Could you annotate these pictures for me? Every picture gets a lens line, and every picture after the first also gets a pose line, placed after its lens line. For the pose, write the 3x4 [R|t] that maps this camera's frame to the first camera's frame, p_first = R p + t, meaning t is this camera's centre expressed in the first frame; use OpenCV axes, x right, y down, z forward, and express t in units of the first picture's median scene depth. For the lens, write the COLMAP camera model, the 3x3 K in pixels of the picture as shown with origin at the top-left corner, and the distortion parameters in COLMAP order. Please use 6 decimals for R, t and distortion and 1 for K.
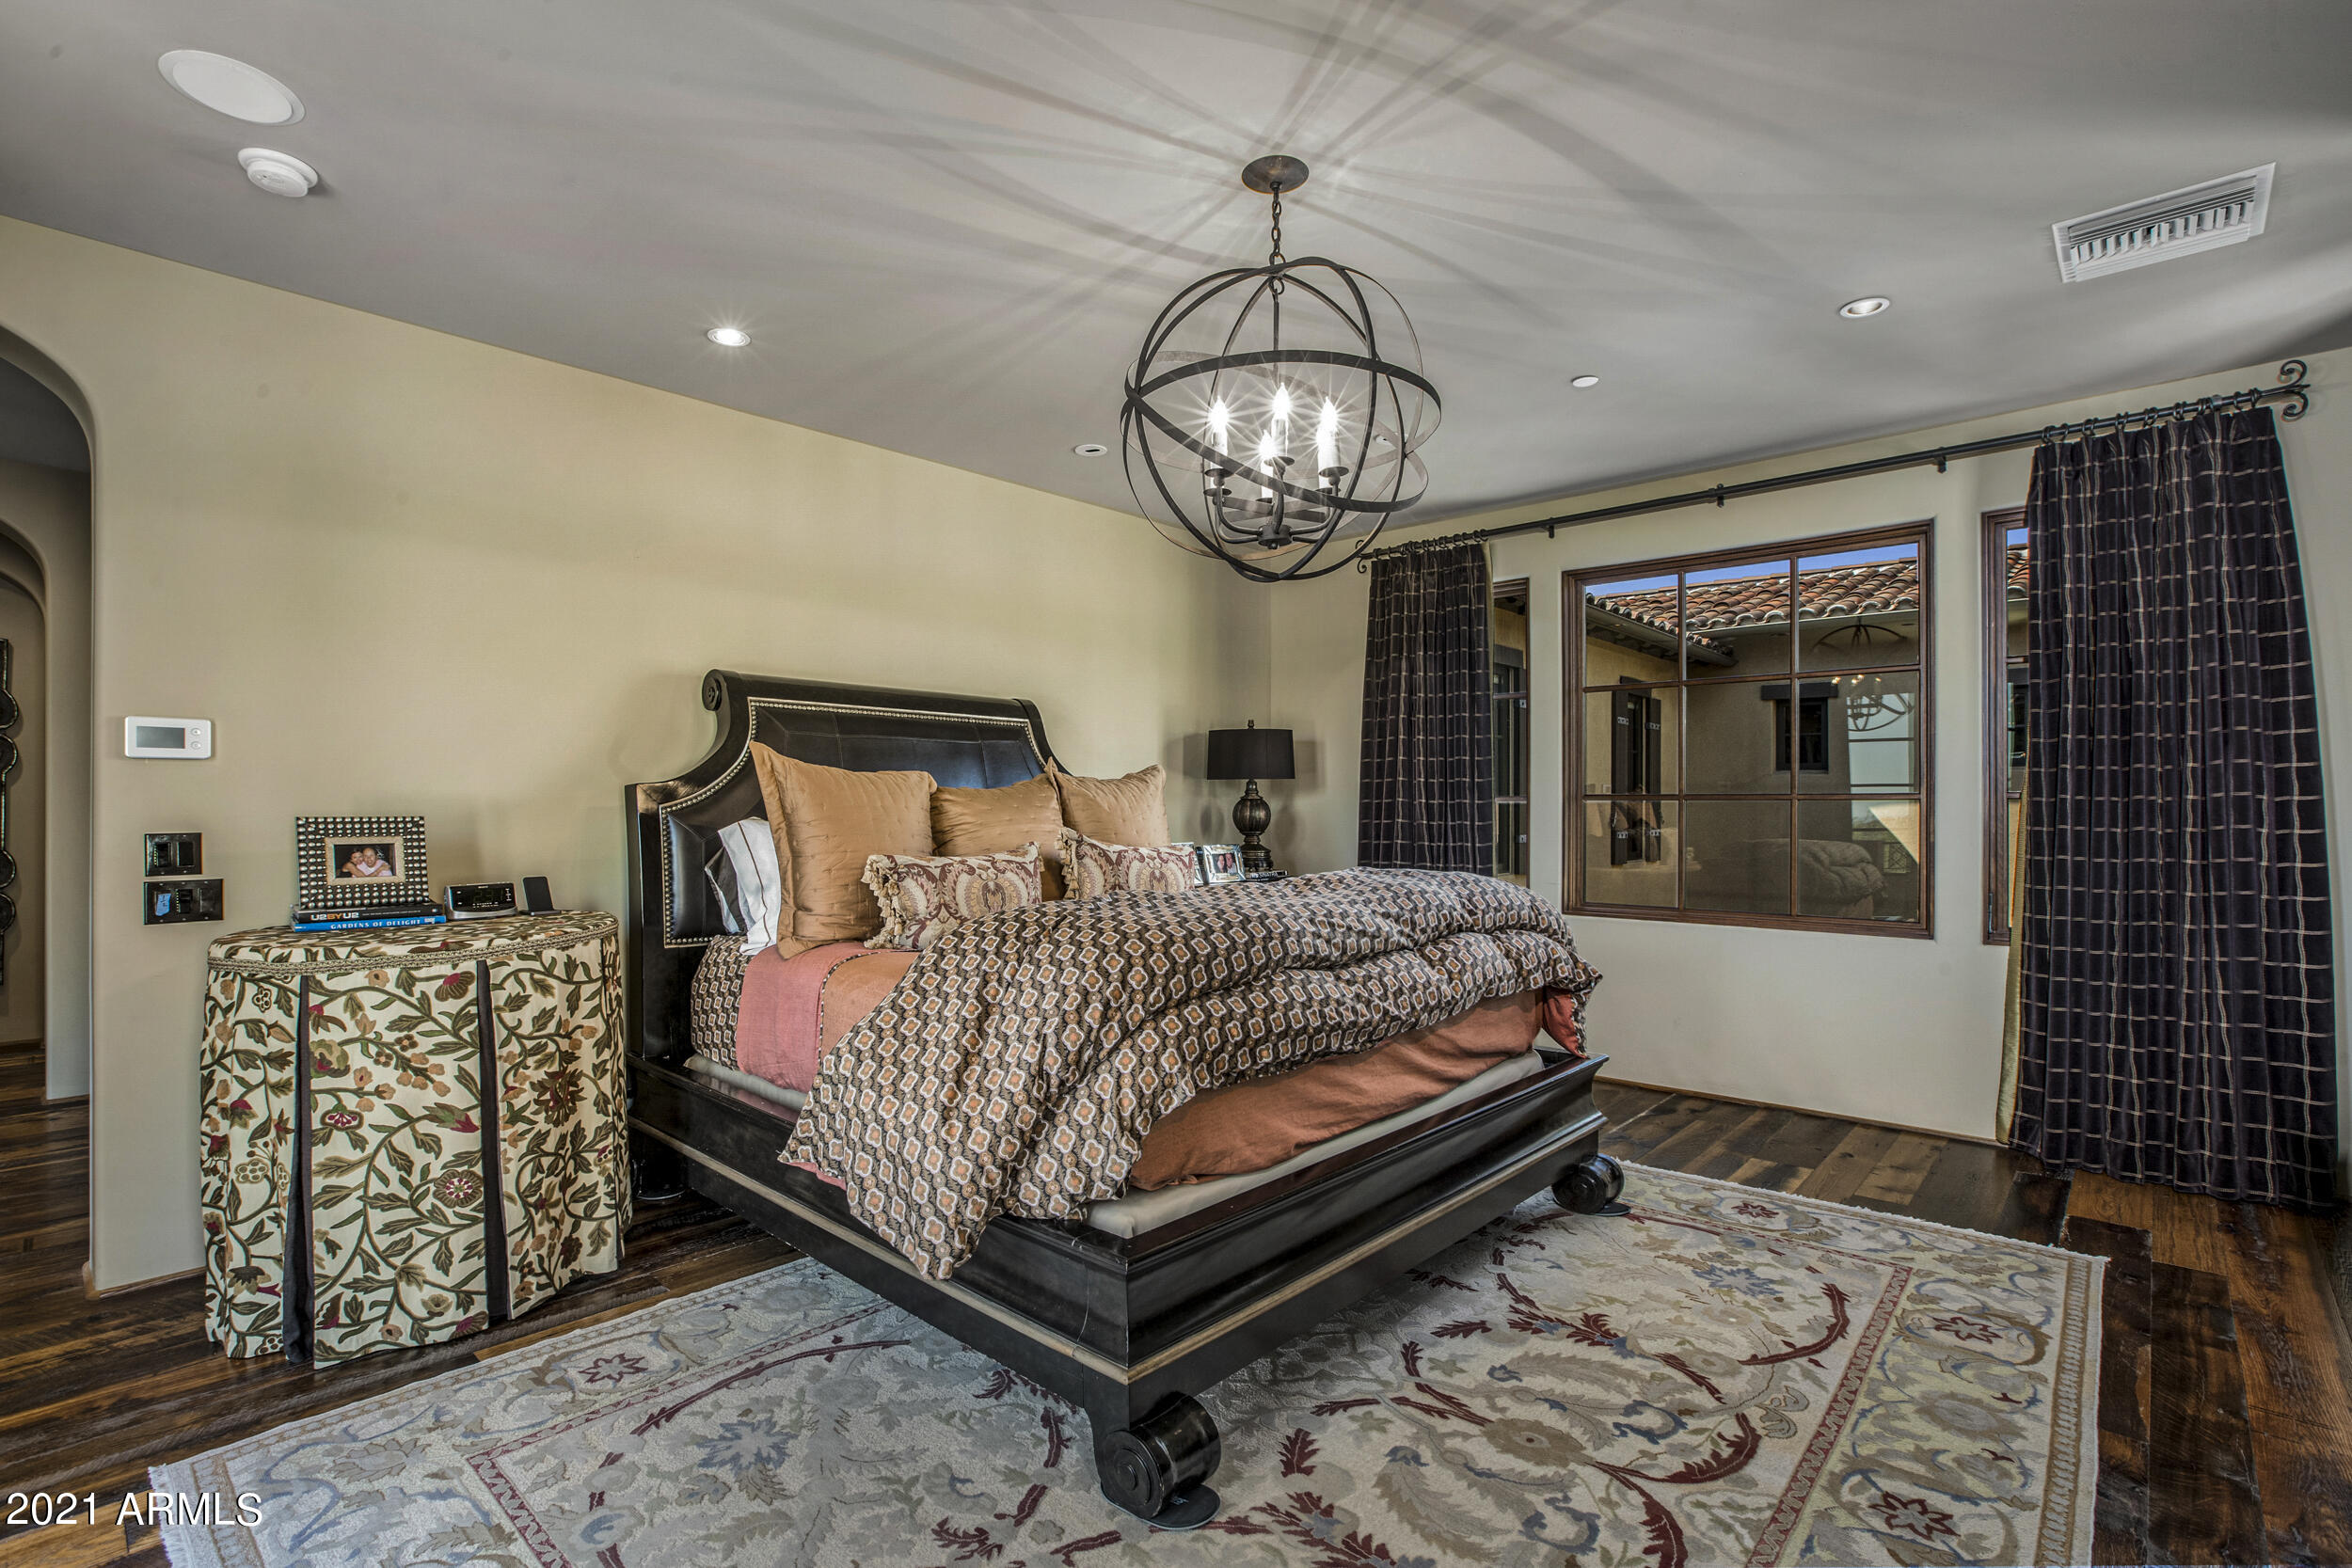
lens RADIAL K [[1111.6, 0, 1176.0], [0, 1111.6, 784.0], [0, 0, 1]] dist [-0.028937, -0.000008]
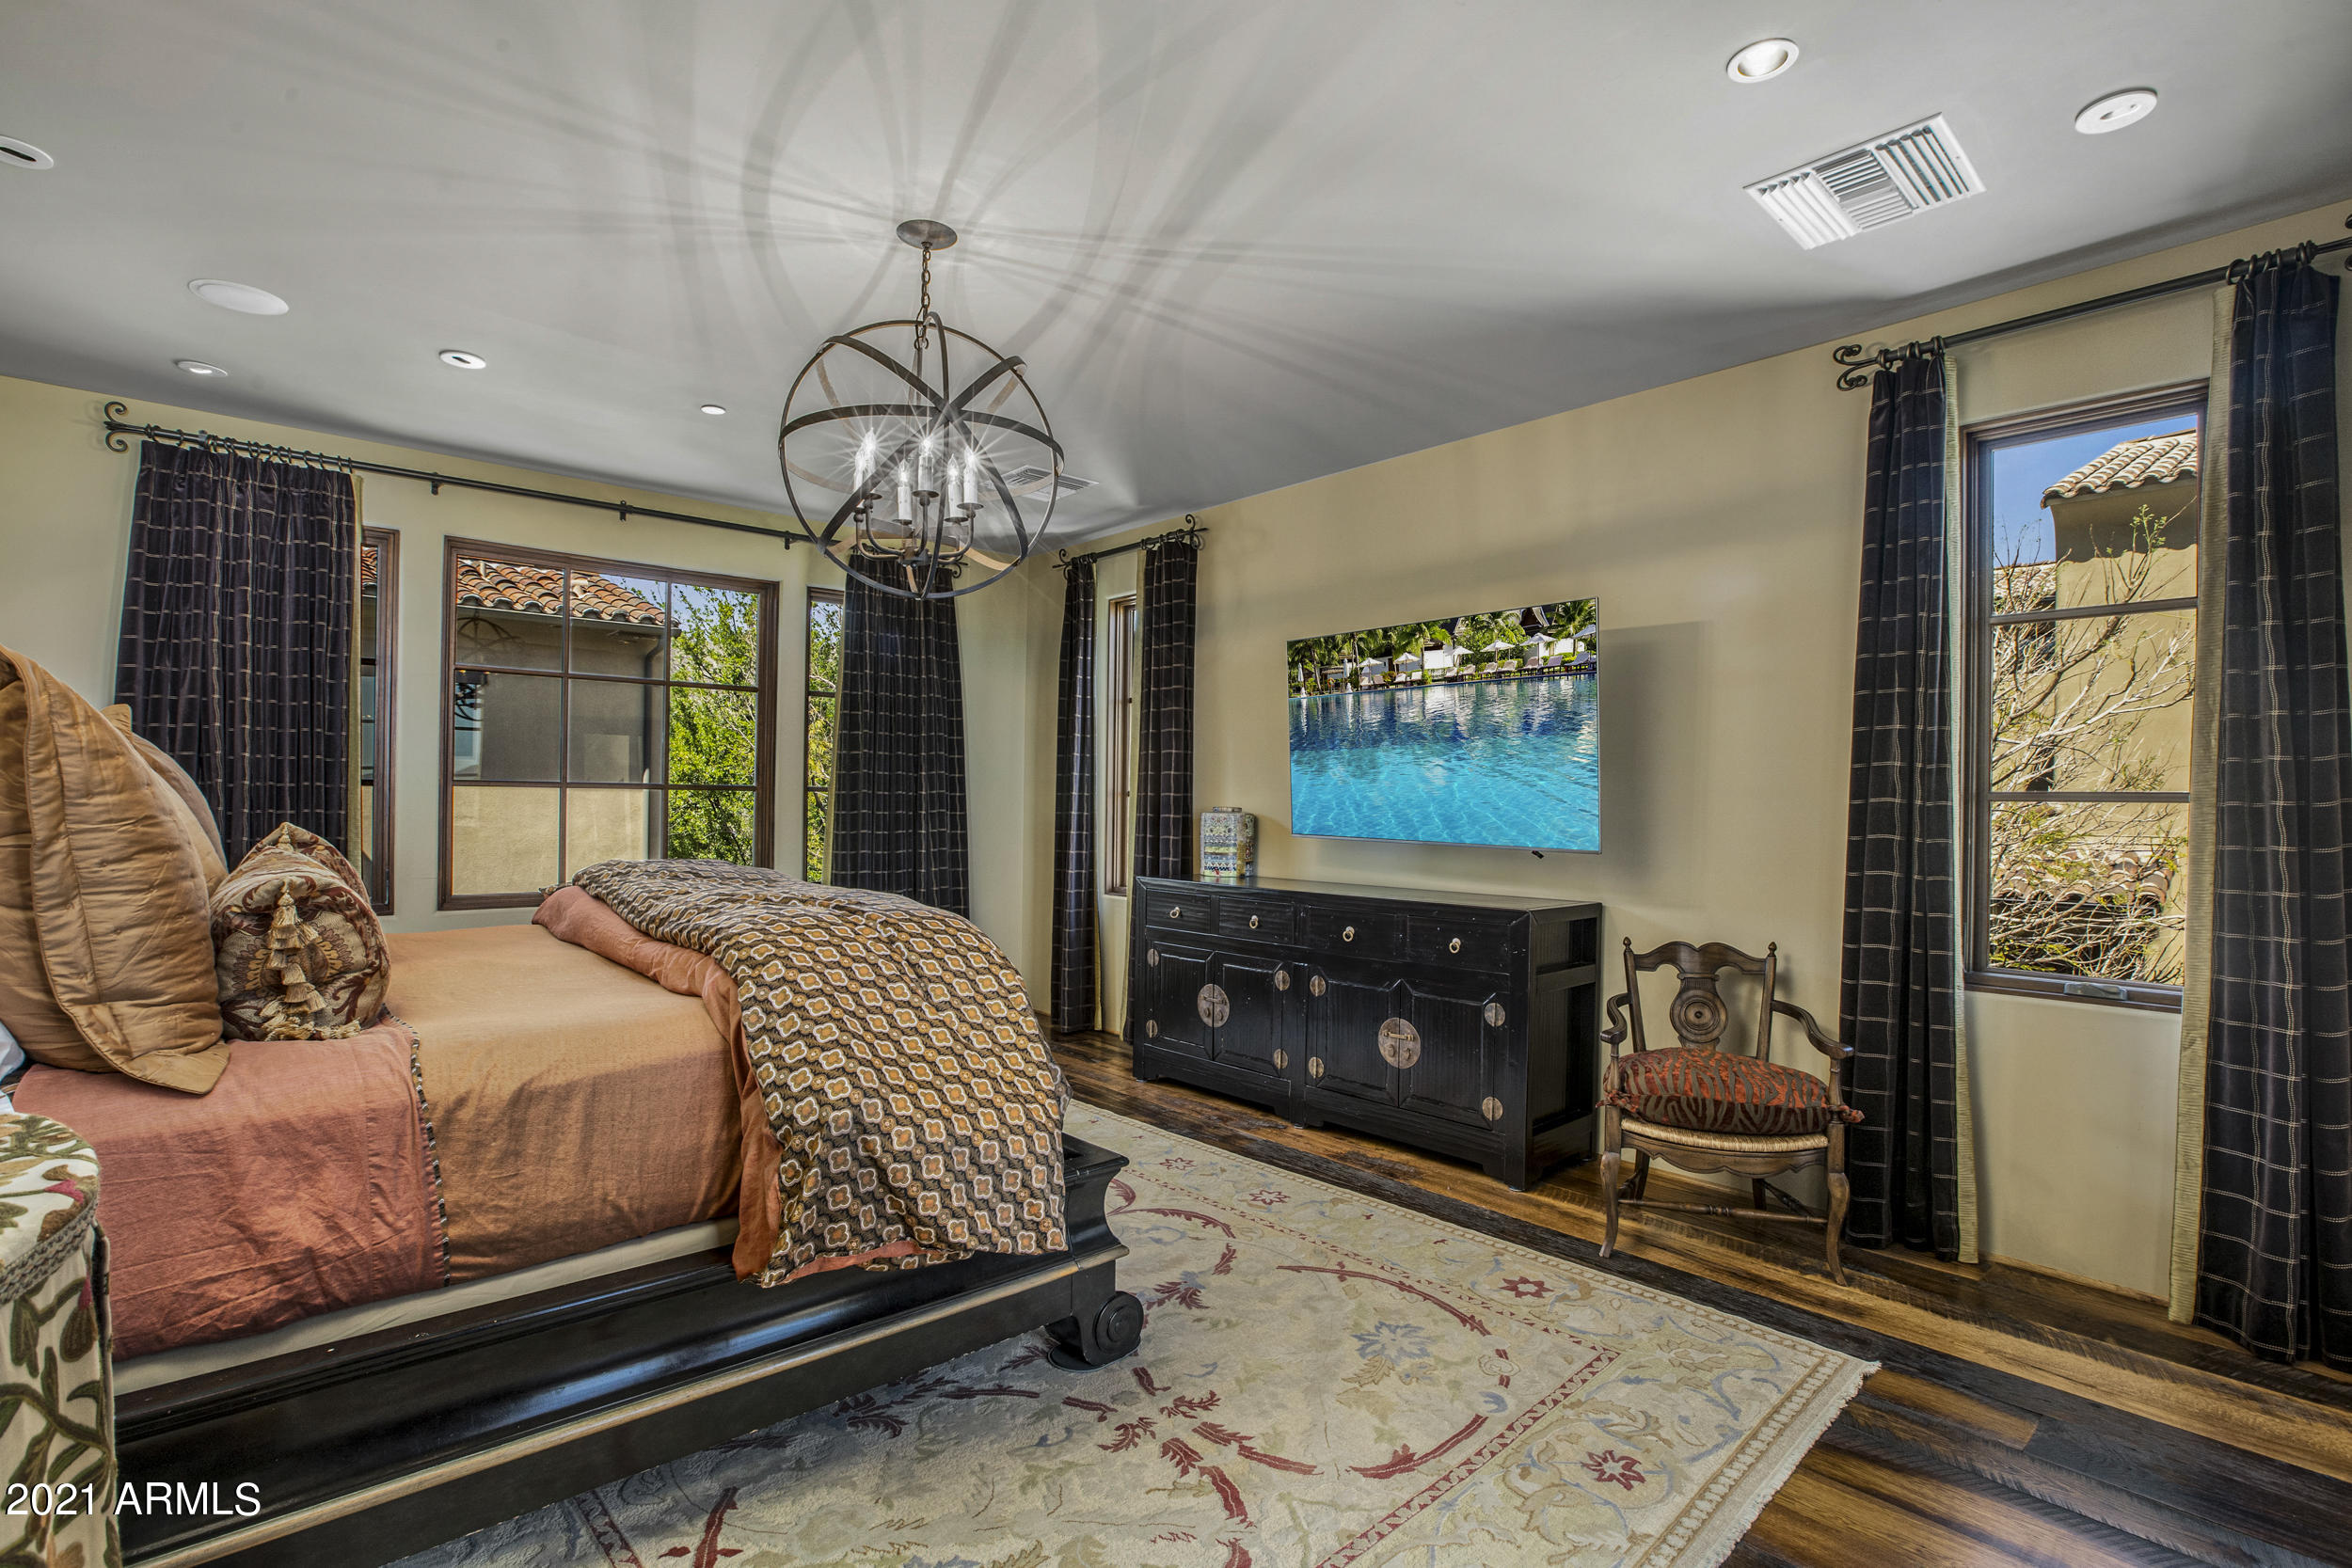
lens RADIAL K [[1103.8, 0, 1176.0], [0, 1103.8, 784.0], [0, 0, 1]] dist [-0.000189, -0.000026]
pose [[0.092285, 0.013855, 0.995636, -0.911741], [-0.030424, 0.999476, -0.011088, 0.007380], [-0.995268, -0.029268, 0.092658, 0.576569]]
